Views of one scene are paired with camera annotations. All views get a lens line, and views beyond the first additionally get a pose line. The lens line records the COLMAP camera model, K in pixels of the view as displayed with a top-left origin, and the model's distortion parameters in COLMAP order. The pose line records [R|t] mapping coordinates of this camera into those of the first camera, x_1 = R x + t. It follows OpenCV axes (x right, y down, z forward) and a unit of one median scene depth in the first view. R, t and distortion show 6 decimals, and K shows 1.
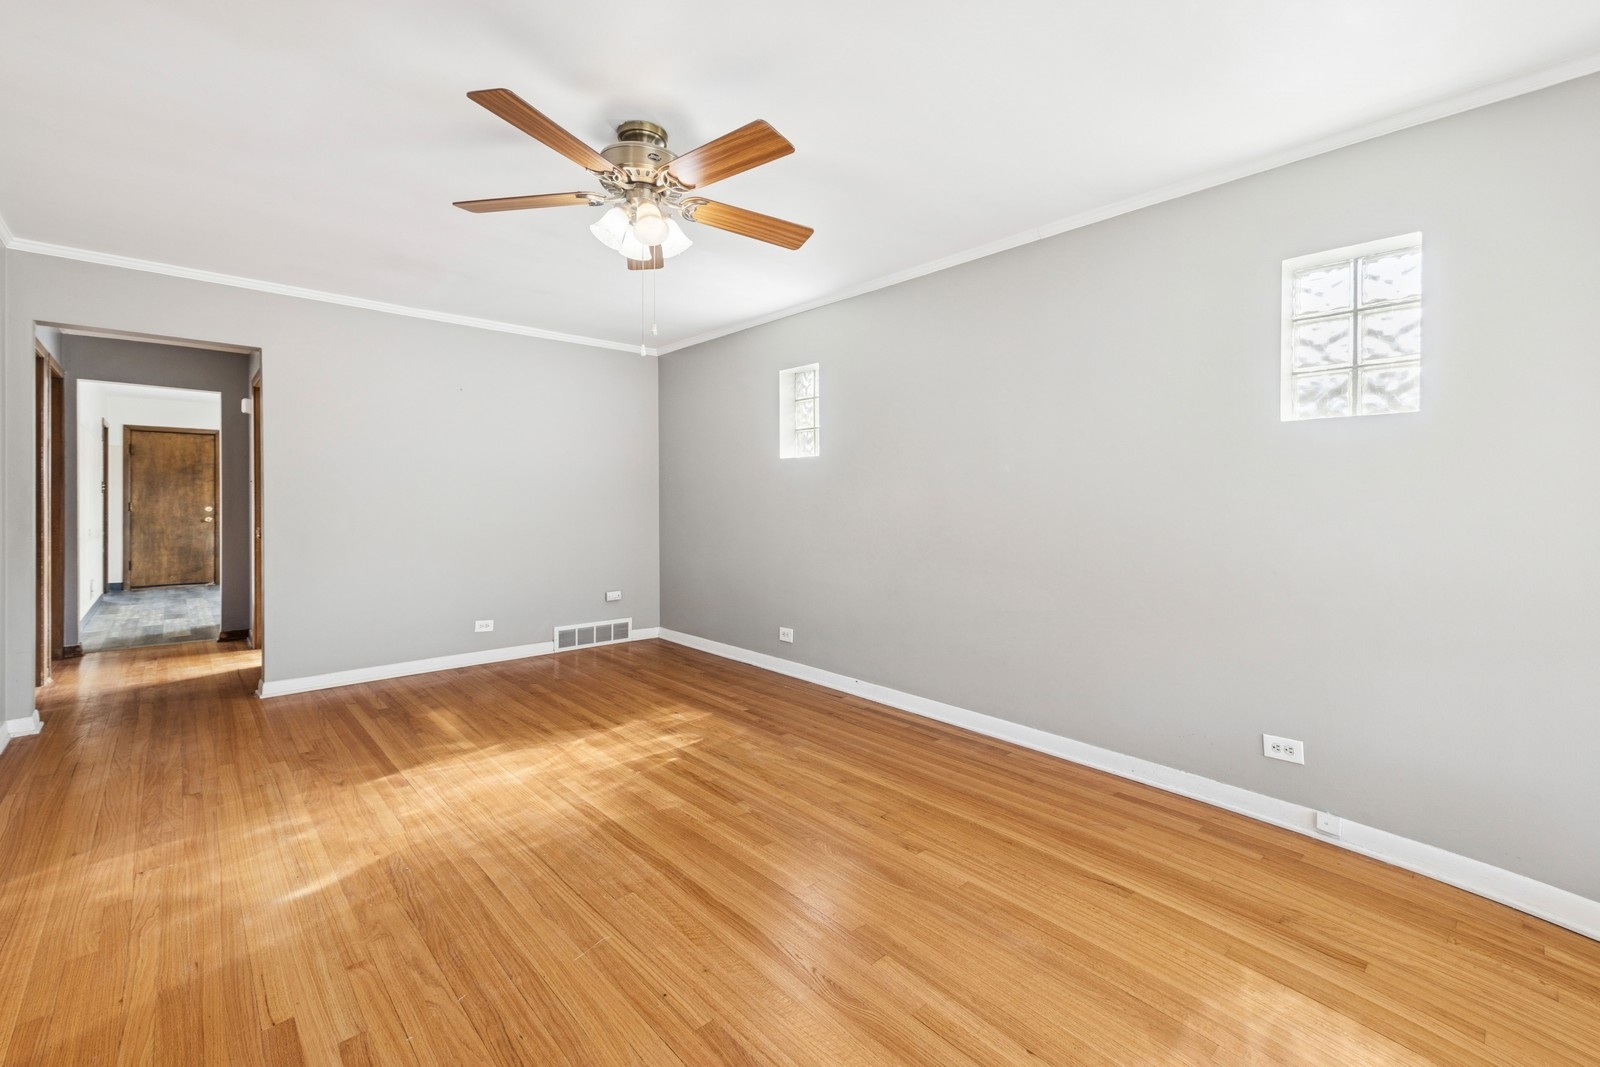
lens RADIAL K [[712.2, 0, 804.7], [0, 712.2, 502.9], [0, 0, 1]] dist [0.022519, -0.000325]
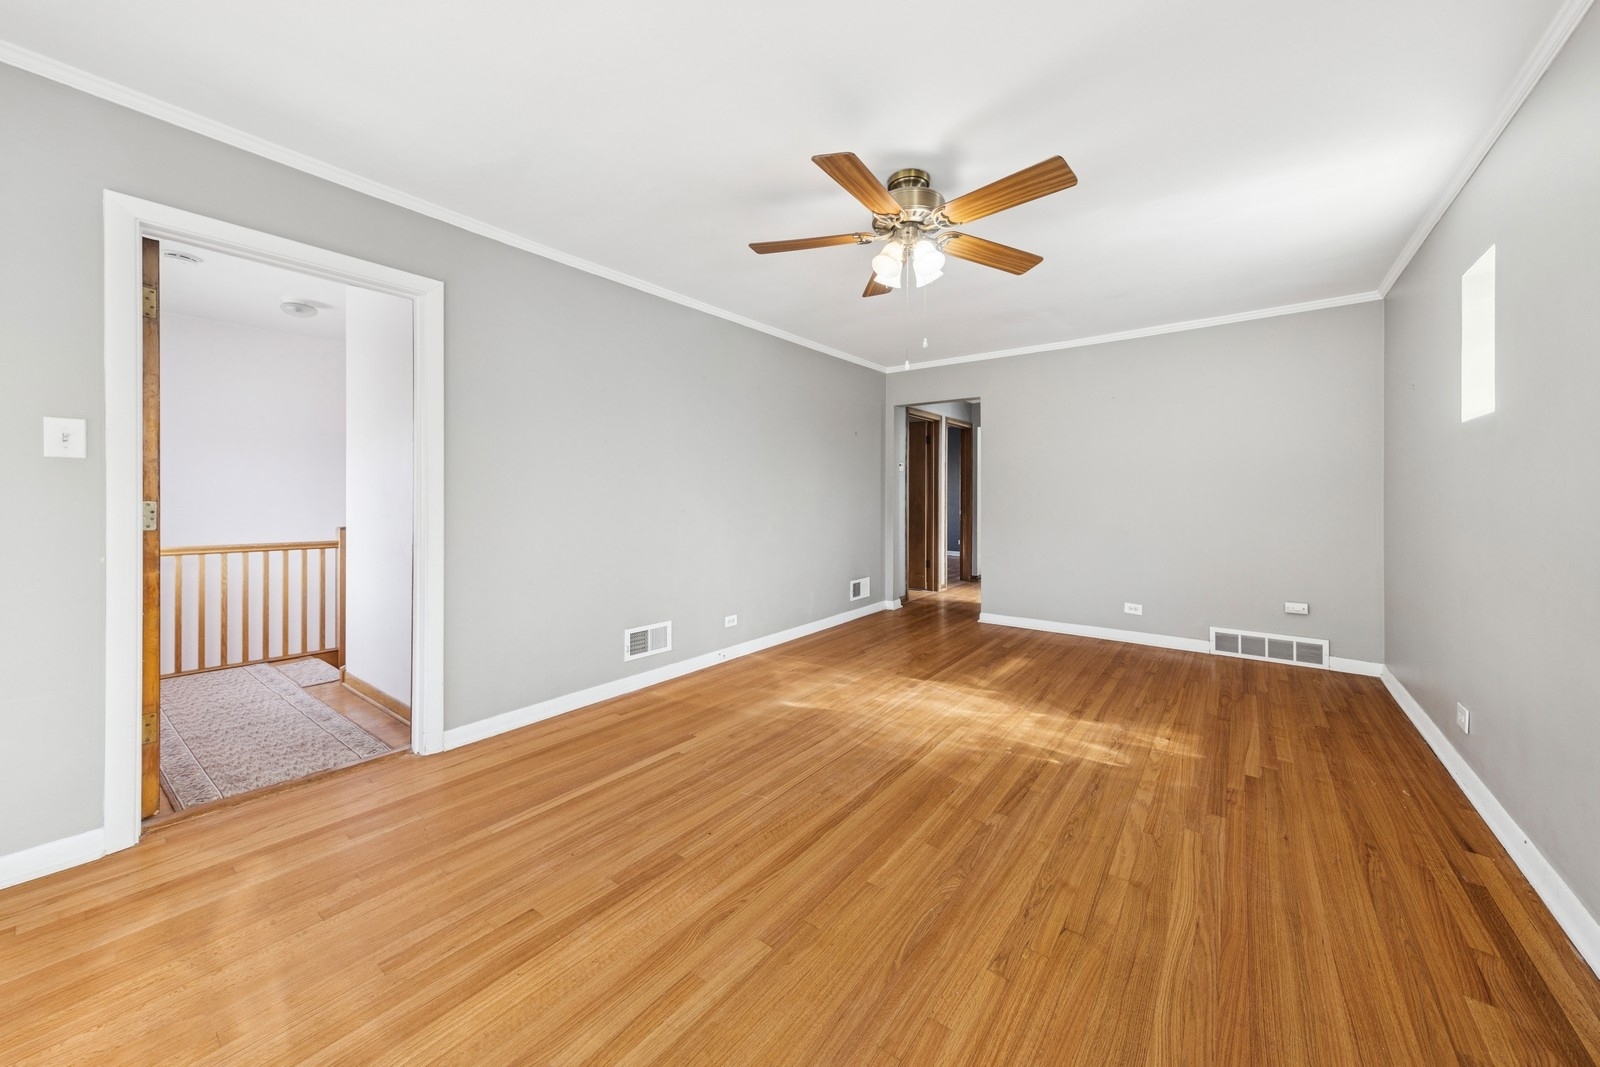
lens RADIAL K [[569.4, 0, 800.0], [0, 569.4, 533.5], [0, 0, 1]] dist [0.009324, 0.000094]
pose [[0.178997, 0.069915, -0.981362, 0.511002], [-0.003683, 0.997512, 0.070394, -0.009726], [0.983843, -0.008986, 0.178809, 0.522369]]
